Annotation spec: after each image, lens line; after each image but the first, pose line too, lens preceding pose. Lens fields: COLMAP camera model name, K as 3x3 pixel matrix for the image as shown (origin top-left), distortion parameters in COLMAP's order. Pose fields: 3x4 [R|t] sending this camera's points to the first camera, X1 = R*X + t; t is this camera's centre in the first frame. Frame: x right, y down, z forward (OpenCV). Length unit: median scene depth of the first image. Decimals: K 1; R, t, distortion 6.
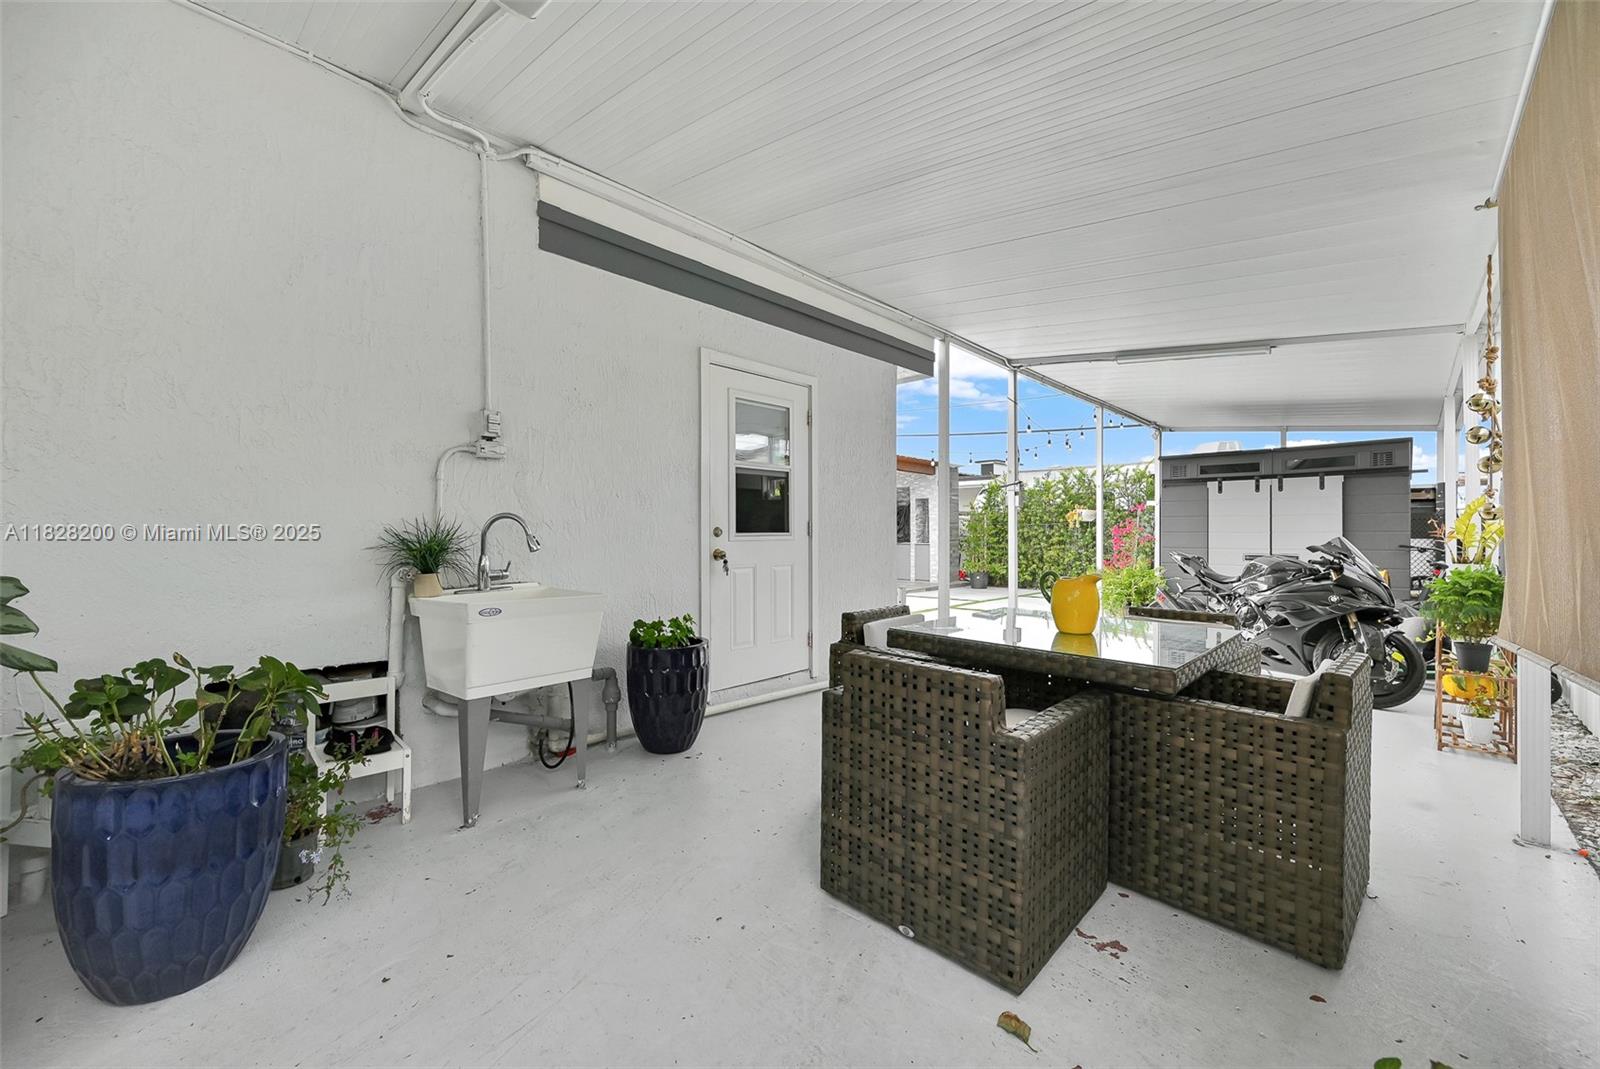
lens RADIAL K [[647.6, 0, 800.0], [0, 647.6, 534.5], [0, 0, 1]] dist [0.000392, -0.000403]
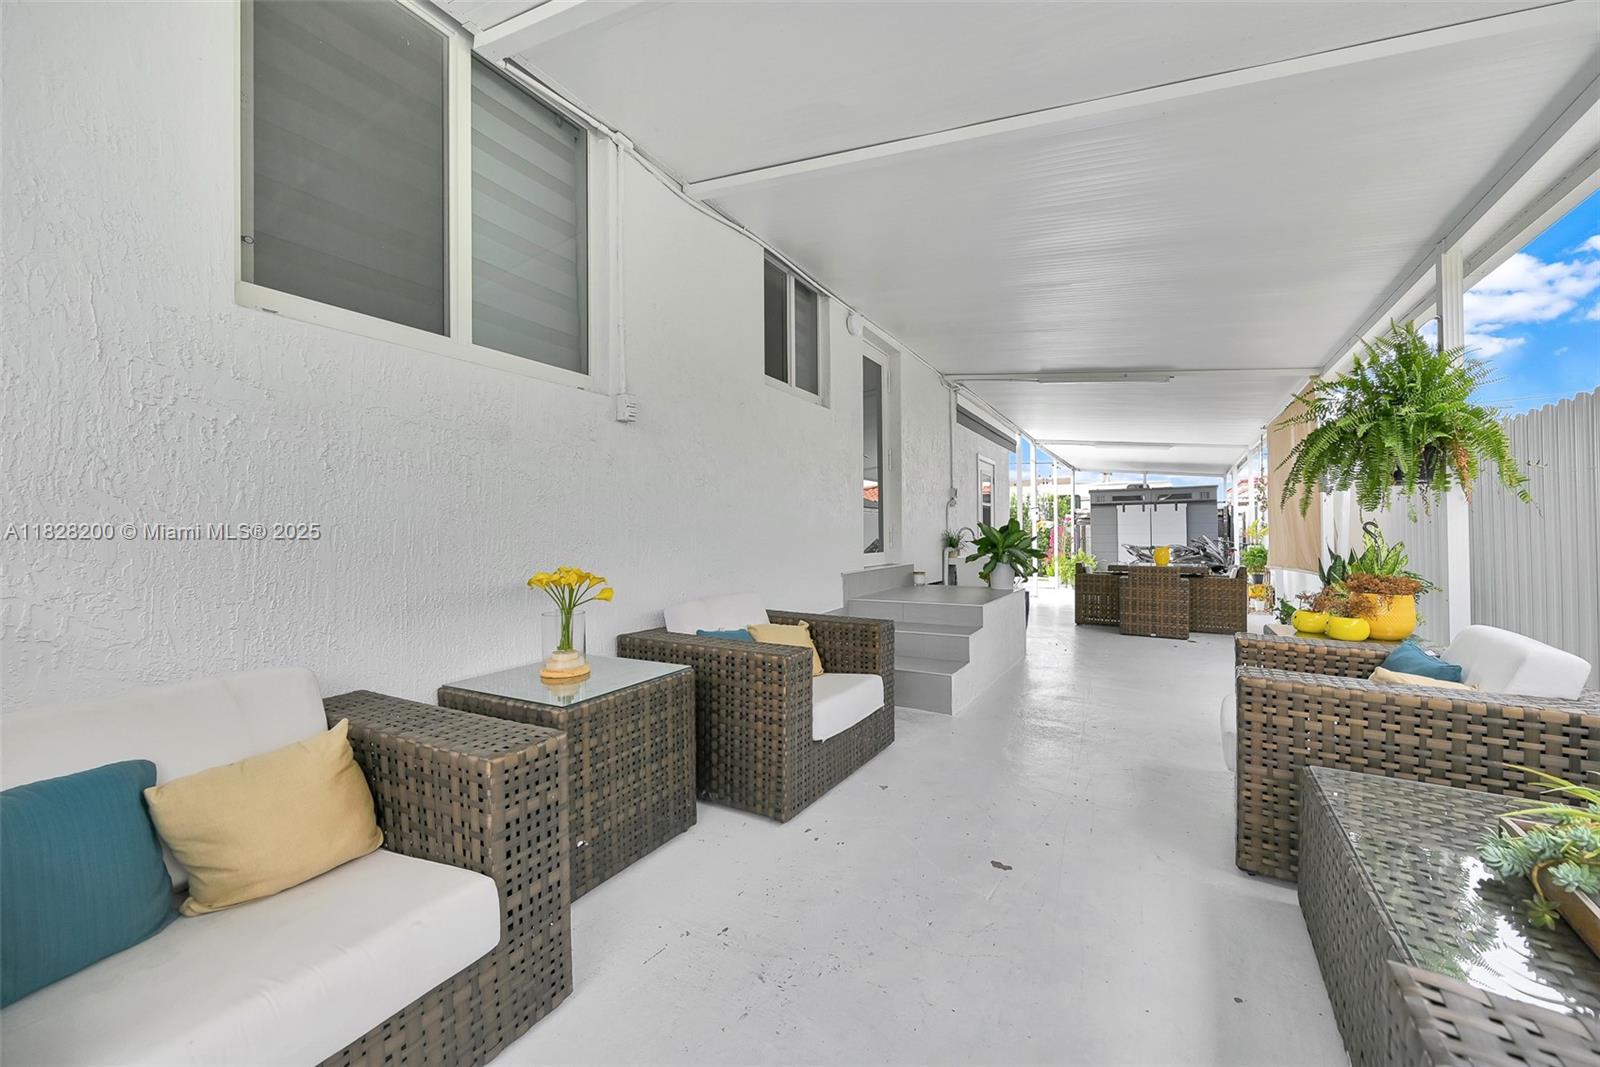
lens RADIAL K [[647.6, 0, 800.0], [0, 647.6, 533.5], [0, 0, 1]] dist [0.000392, -0.000403]
pose [[0.972844, -0.006414, 0.231375, -0.693058], [0.008775, 0.999919, -0.009175, 0.003183], [-0.231297, 0.010956, 0.972821, -0.572973]]
